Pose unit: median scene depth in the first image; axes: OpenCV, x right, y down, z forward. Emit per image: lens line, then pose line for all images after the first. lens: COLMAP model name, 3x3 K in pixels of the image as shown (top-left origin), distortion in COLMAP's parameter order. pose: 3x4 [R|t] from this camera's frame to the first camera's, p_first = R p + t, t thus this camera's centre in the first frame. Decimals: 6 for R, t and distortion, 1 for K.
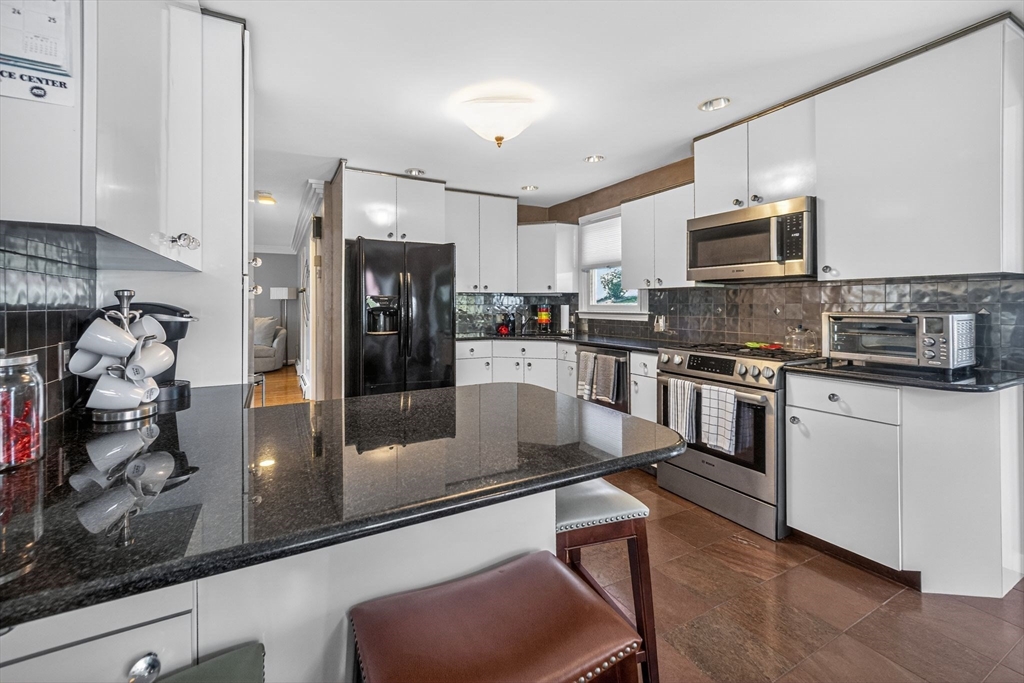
lens RADIAL K [[412.0, 0, 486.5], [0, 412.0, 302.6], [0, 0, 1]] dist [-0.000939, 0.000303]
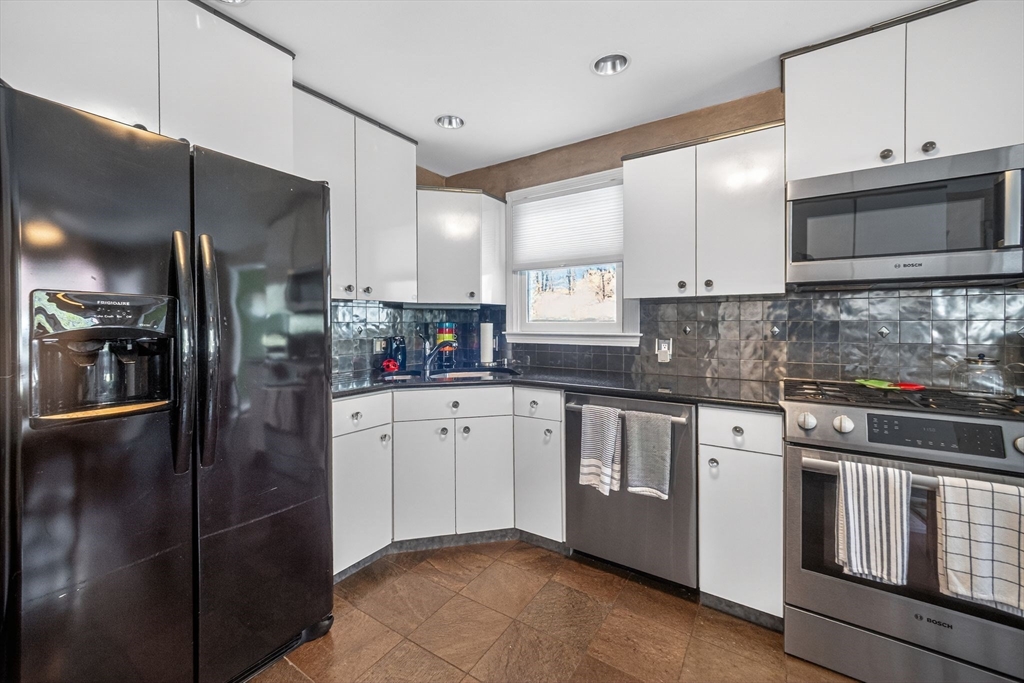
lens RADIAL K [[412.0, 0, 508.5], [0, 412.0, 325.0], [0, 0, 1]] dist [-0.000939, 0.000303]
pose [[0.872809, -0.002282, 0.488057, -0.161858], [-0.002155, 0.999961, 0.008529, 0.005031], [-0.488057, -0.008495, 0.872770, 0.671435]]
